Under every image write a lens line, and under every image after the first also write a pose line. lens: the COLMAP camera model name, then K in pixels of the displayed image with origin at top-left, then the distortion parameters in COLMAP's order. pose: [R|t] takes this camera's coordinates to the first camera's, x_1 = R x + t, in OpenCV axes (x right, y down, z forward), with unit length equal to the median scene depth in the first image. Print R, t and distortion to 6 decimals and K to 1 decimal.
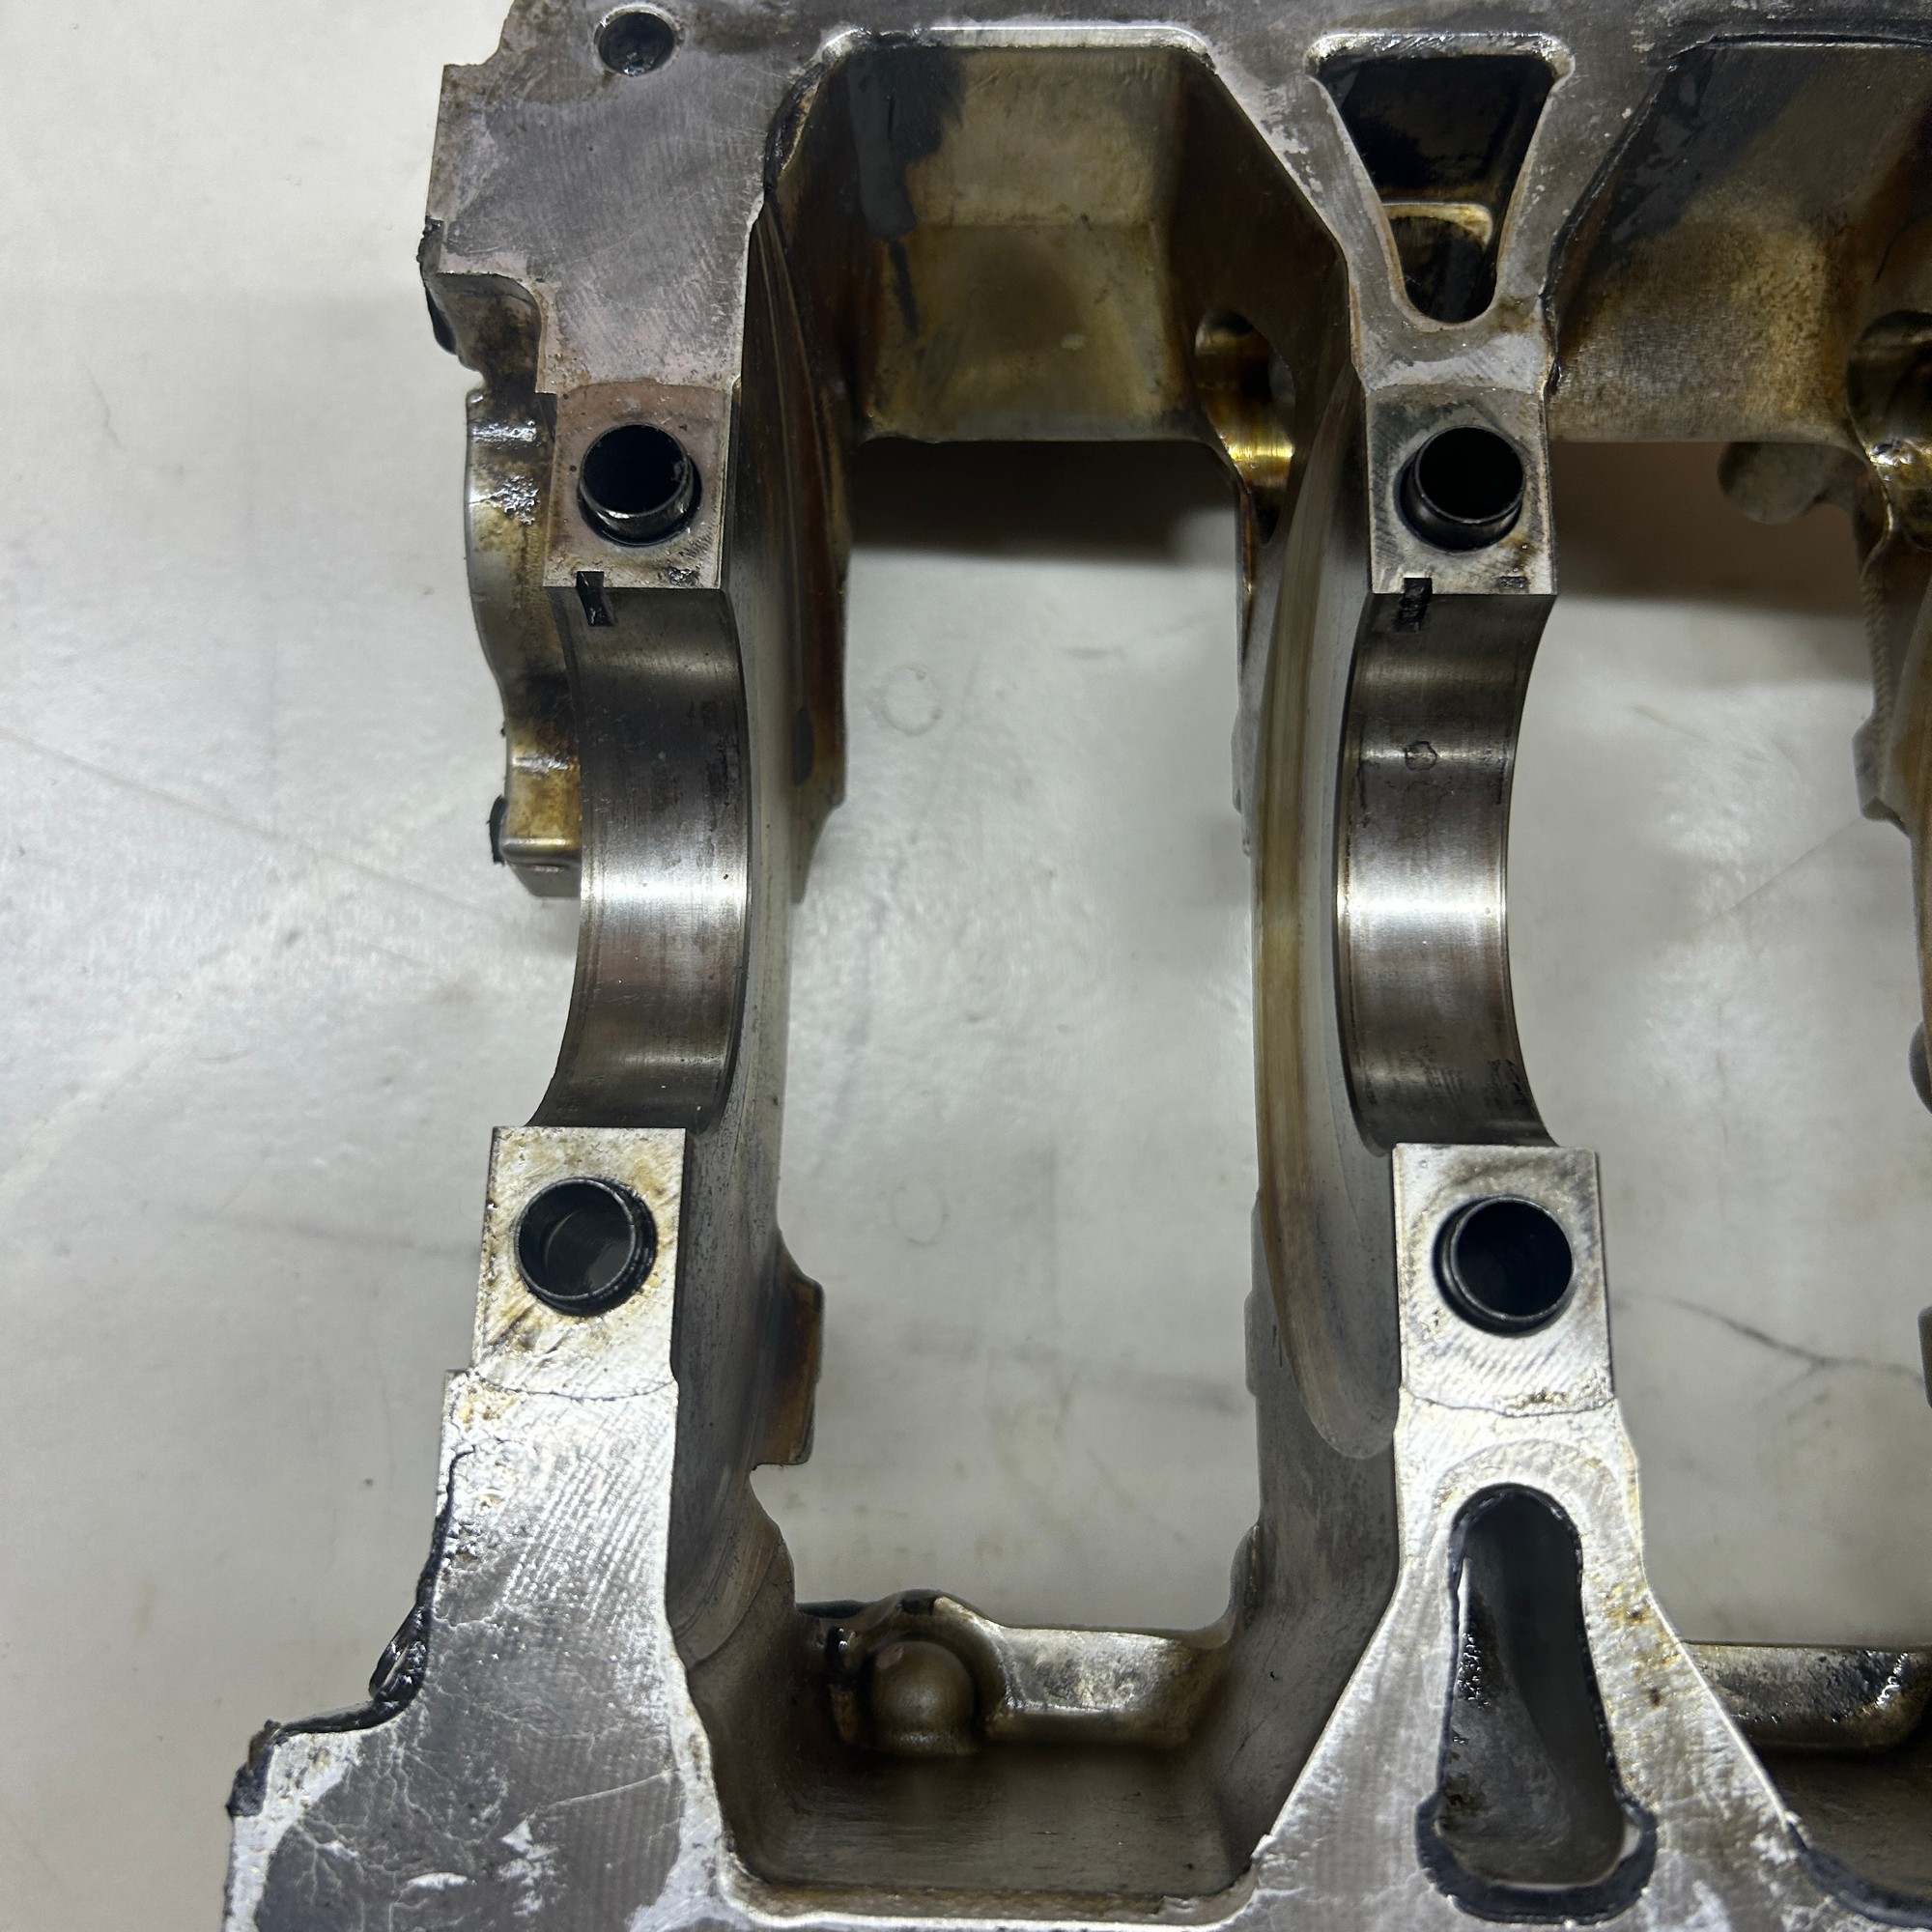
lens RADIAL K [[2038.8, 0, 907.3], [0, 2038.8, 980.9], [0, 0, 1]] dist [-0.000489, 0.000000]
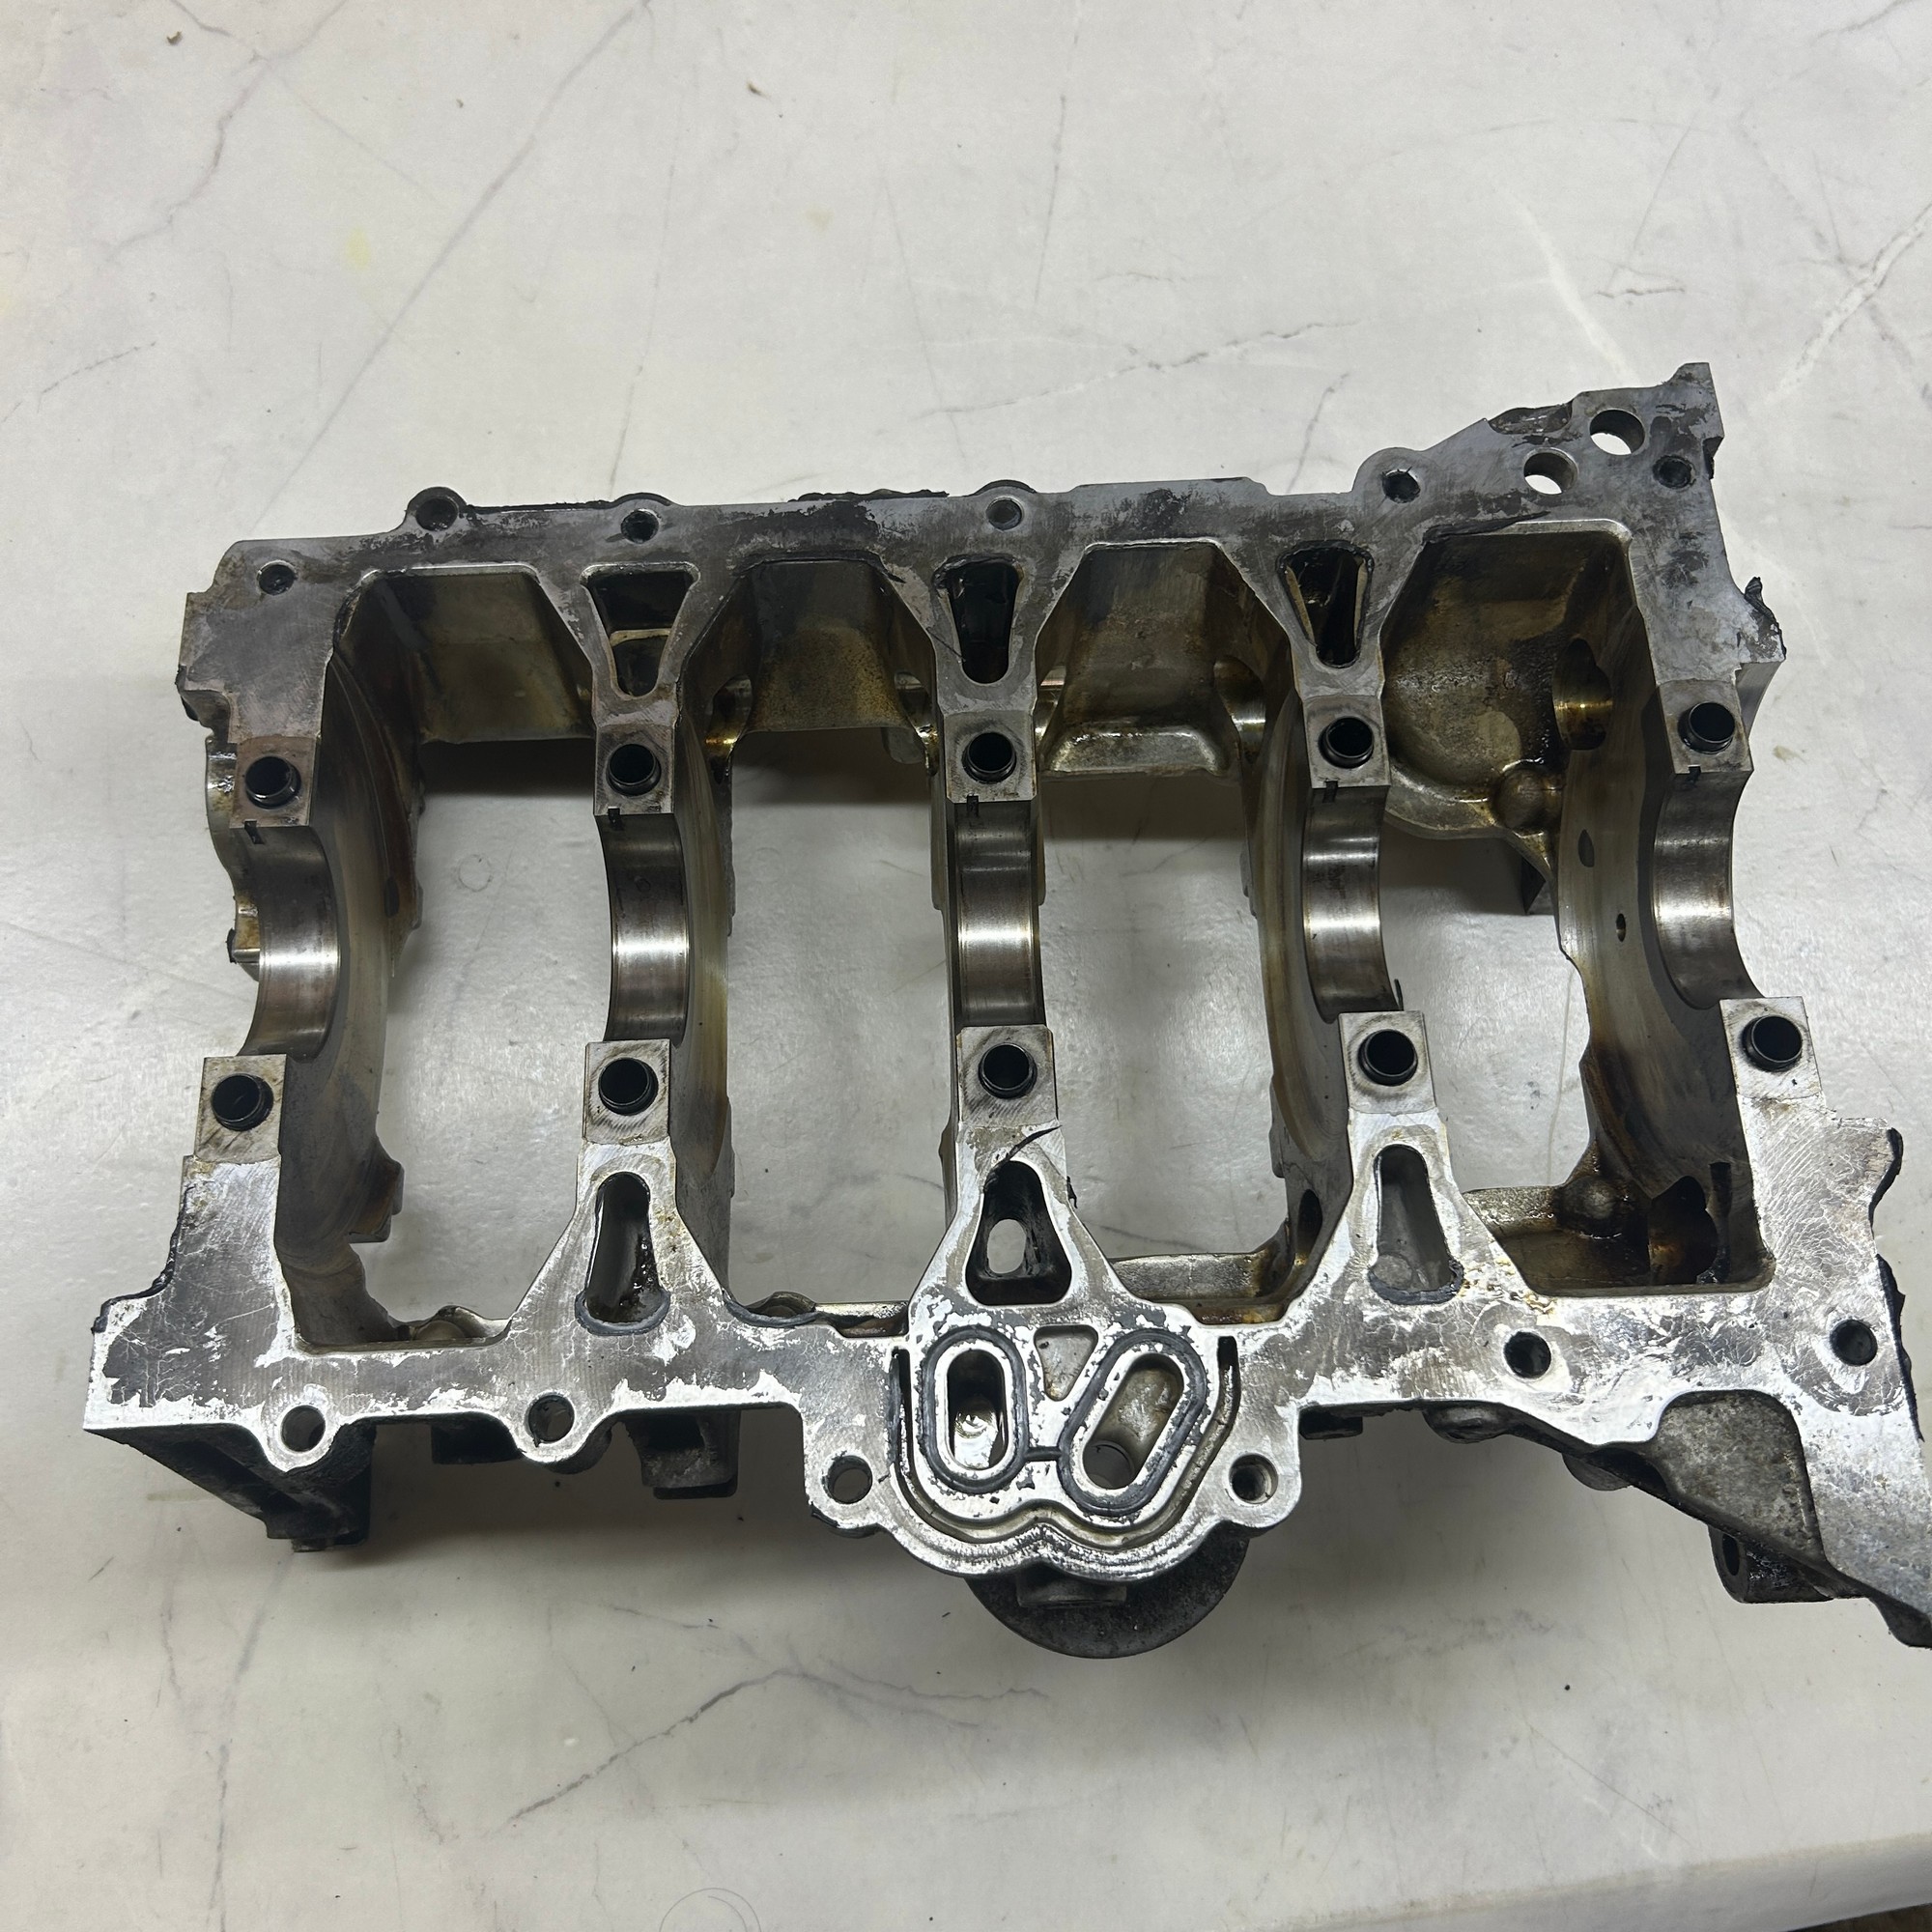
lens RADIAL K [[2038.8, 0, 941.9], [0, 2038.8, 975.3], [0, 0, 1]] dist [-0.000489, 0.000000]
pose [[0.997487, -0.050205, 0.049991, 0.457582], [0.054786, 0.993975, -0.094934, 0.213025], [-0.044924, 0.097434, 0.994228, -1.190648]]
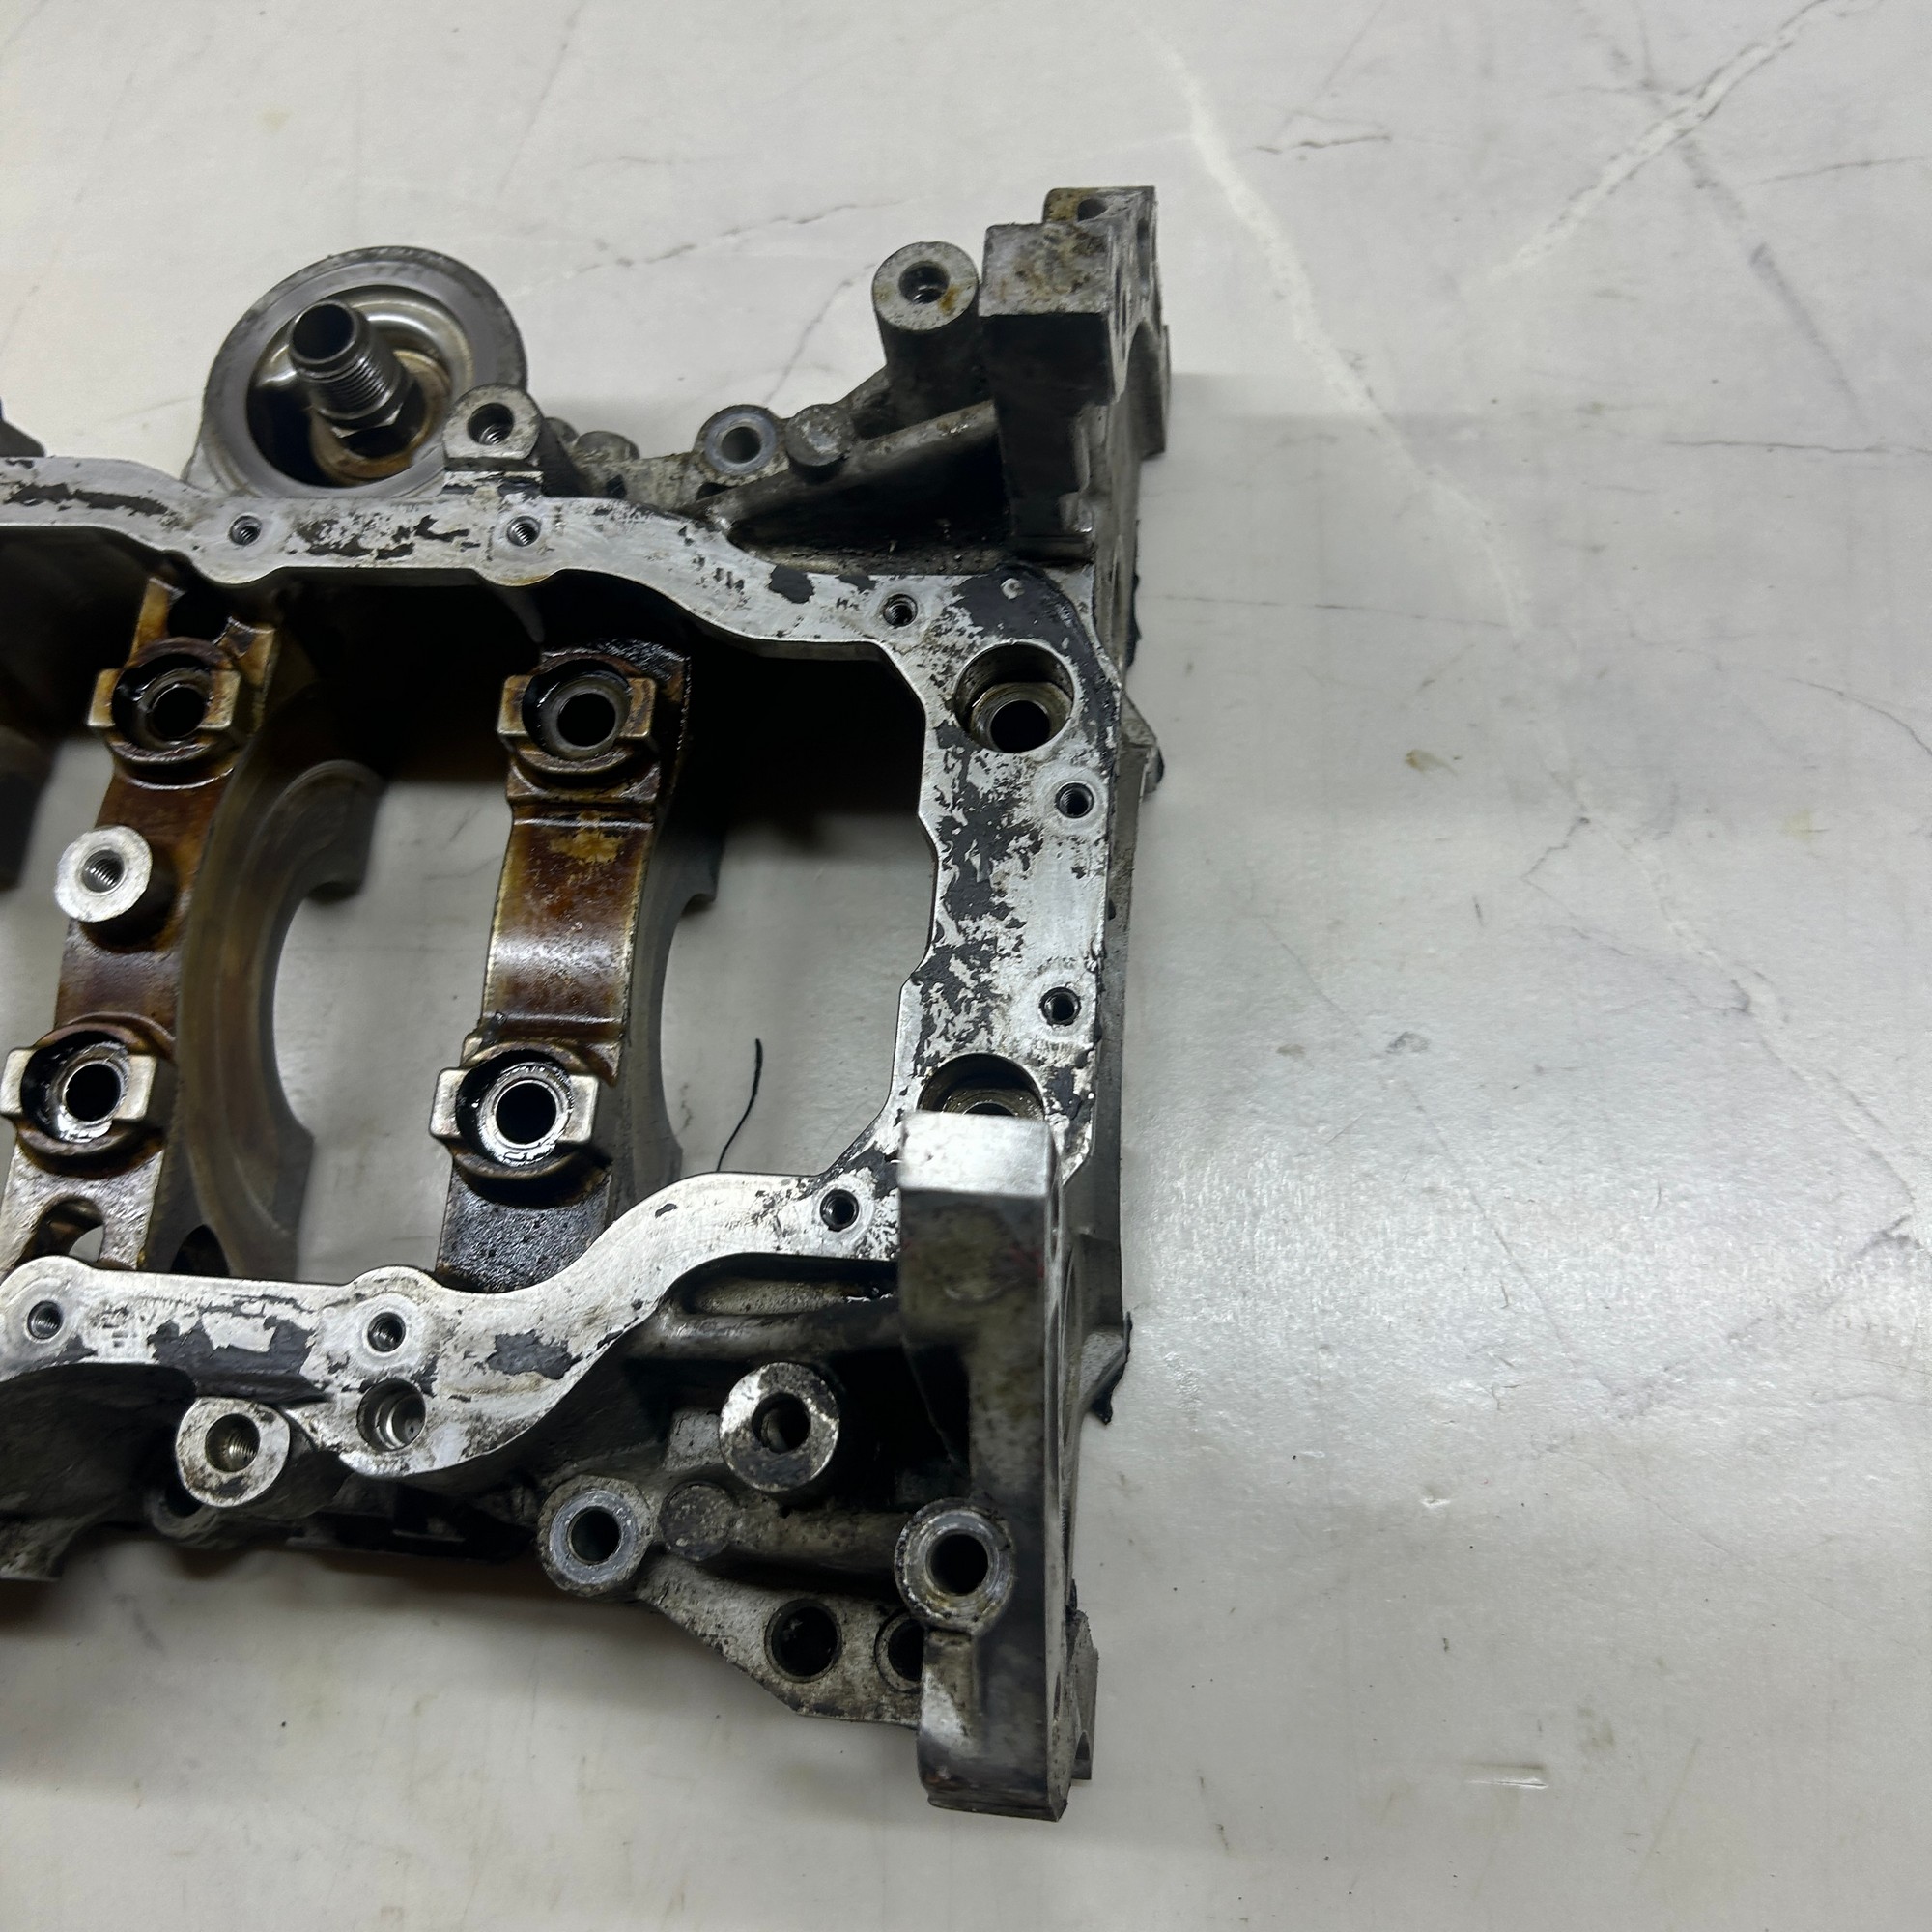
lens RADIAL K [[2038.8, 0, 941.5], [0, 2038.8, 981.0], [0, 0, 1]] dist [-0.000489, 0.000000]
pose [[0.959767, 0.007078, -0.280708, 1.930531], [-0.067249, 0.976383, -0.205313, 0.326915], [0.272625, 0.215930, 0.937577, -0.288752]]
